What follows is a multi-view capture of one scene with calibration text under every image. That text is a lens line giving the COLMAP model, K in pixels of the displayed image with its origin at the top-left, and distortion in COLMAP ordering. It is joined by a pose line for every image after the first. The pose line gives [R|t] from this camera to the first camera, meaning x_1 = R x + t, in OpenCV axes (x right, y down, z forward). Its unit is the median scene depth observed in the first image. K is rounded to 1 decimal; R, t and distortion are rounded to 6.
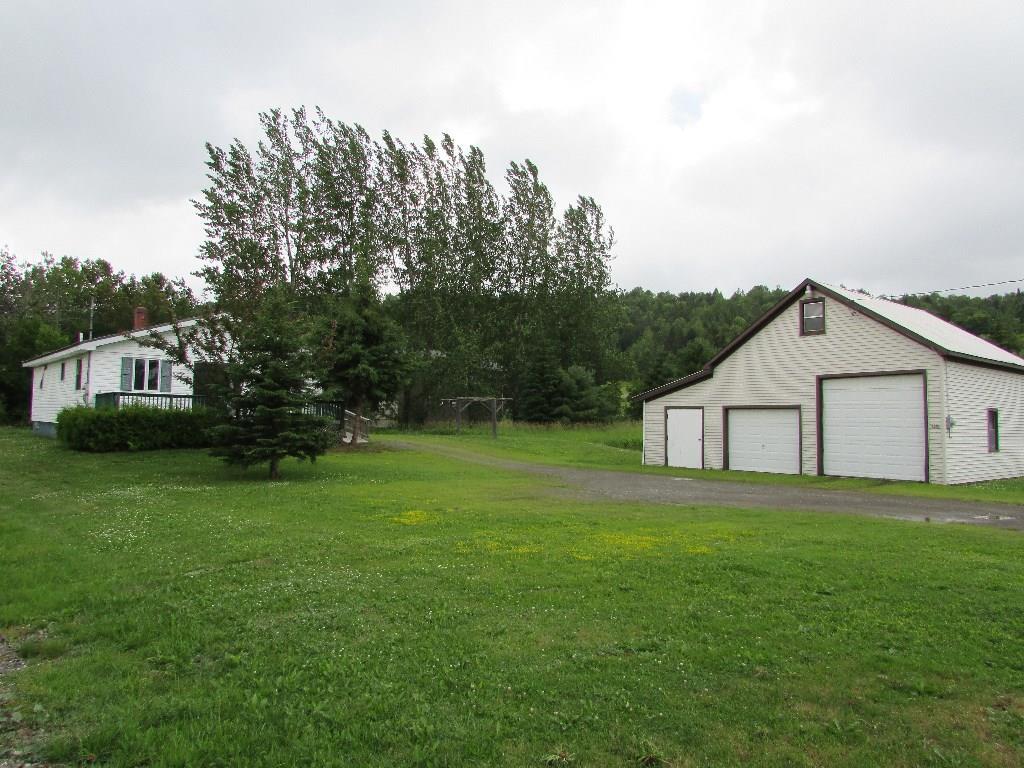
lens RADIAL K [[725.2, 0, 511.2], [0, 725.2, 383.0], [0, 0, 1]] dist [-0.034390, 0.017784]
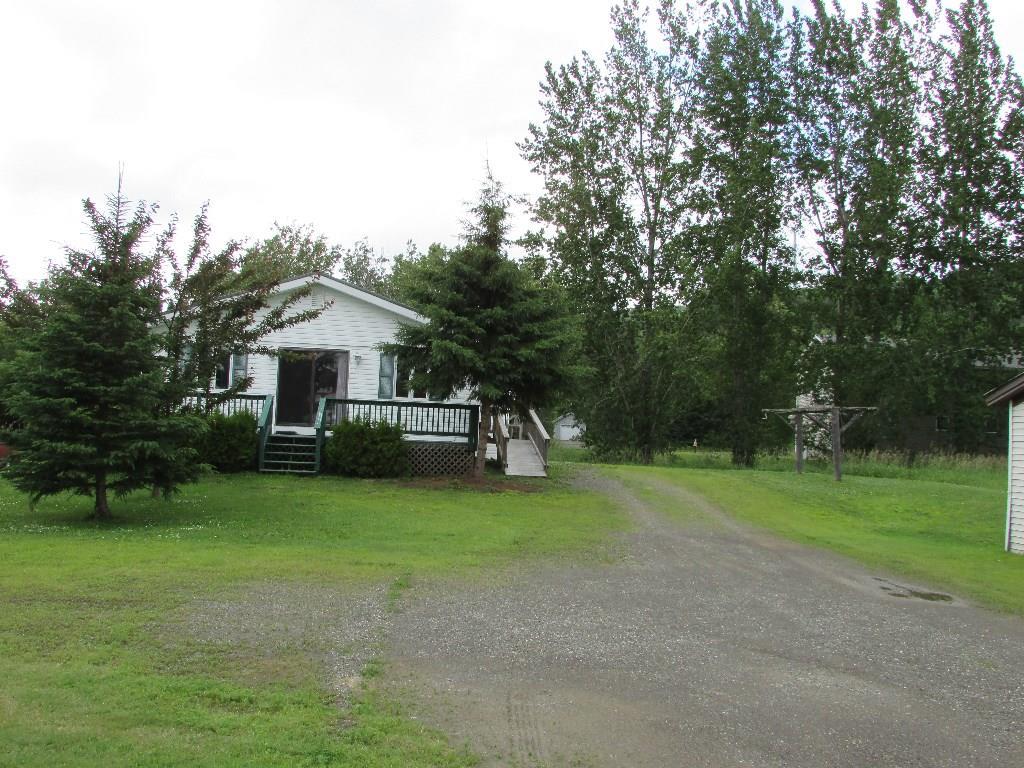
lens RADIAL K [[1013.8, 0, 512.2], [0, 1013.8, 384.0], [0, 0, 1]] dist [-0.013393, 0.000000]
pose [[0.815073, -0.003790, -0.579346, 0.146863], [-0.006042, 0.999869, -0.015041, 0.008064], [0.579327, 0.015760, 0.814943, 0.145790]]
